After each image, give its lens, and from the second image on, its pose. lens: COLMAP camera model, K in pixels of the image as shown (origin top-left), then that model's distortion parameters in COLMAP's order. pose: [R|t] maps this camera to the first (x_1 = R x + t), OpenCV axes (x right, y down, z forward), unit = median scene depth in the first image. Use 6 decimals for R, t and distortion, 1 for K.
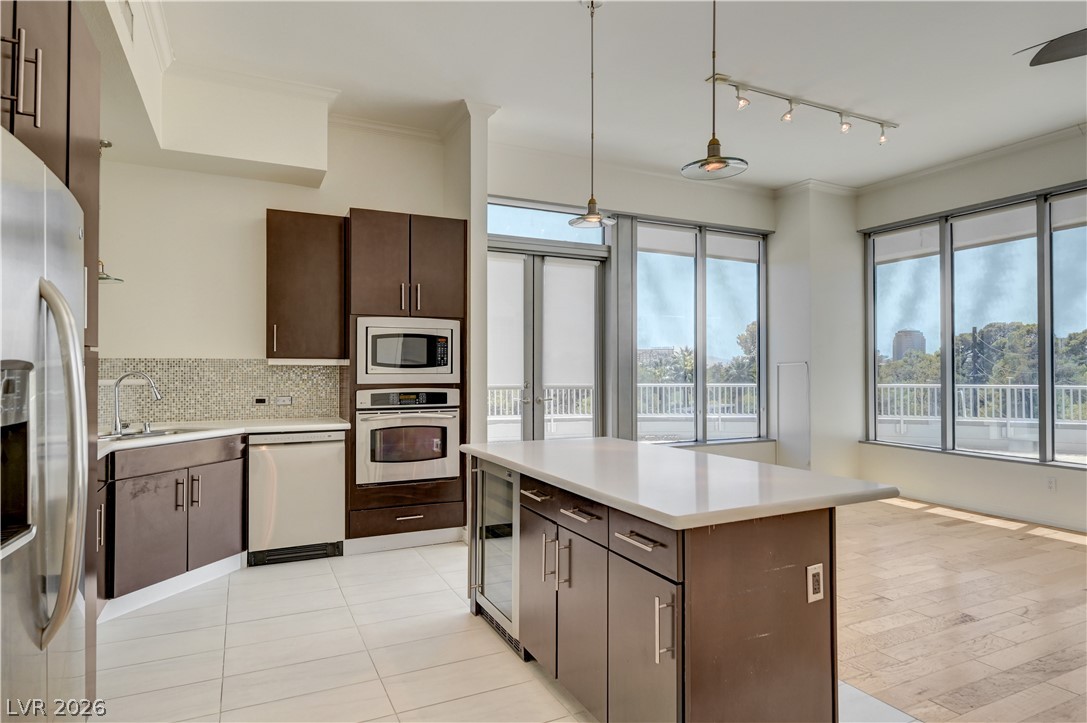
lens RADIAL K [[590.9, 0, 518.6], [0, 590.9, 369.2], [0, 0, 1]] dist [-0.001484, -0.000377]
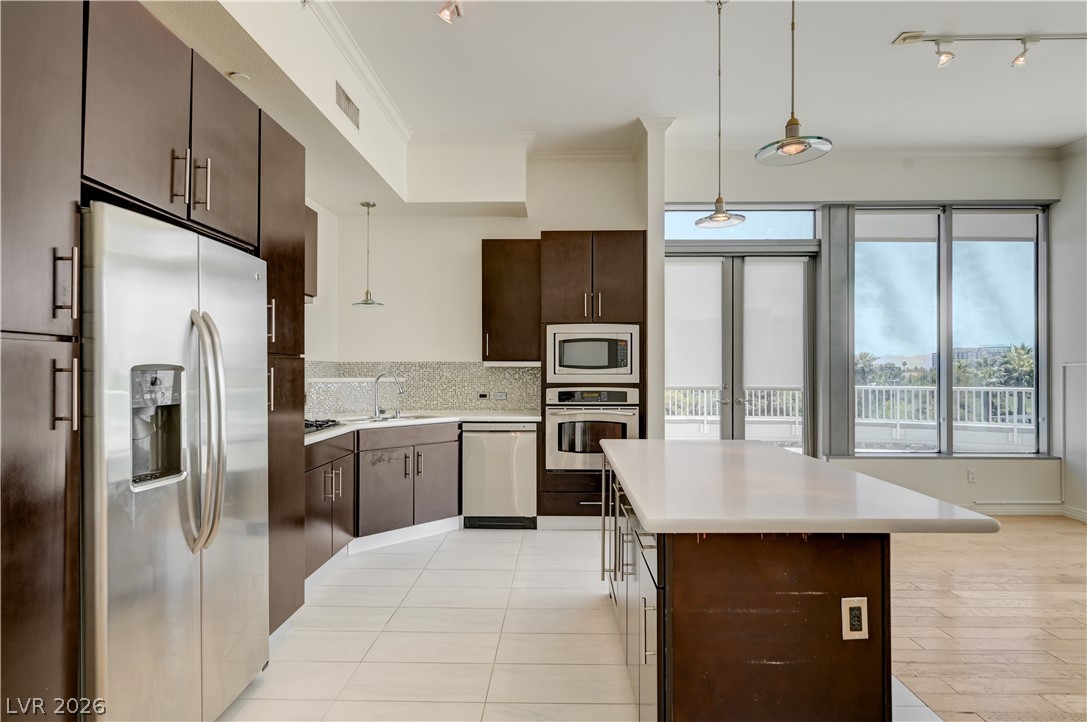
lens RADIAL K [[545.0, 0, 550.3], [0, 545.0, 372.2], [0, 0, 1]] dist [-0.002770, 0.000183]
pose [[0.900464, 0.001942, -0.434926, 0.187545], [-0.000381, 0.999993, 0.003677, 0.000024], [0.434930, -0.003146, 0.900459, 0.039090]]
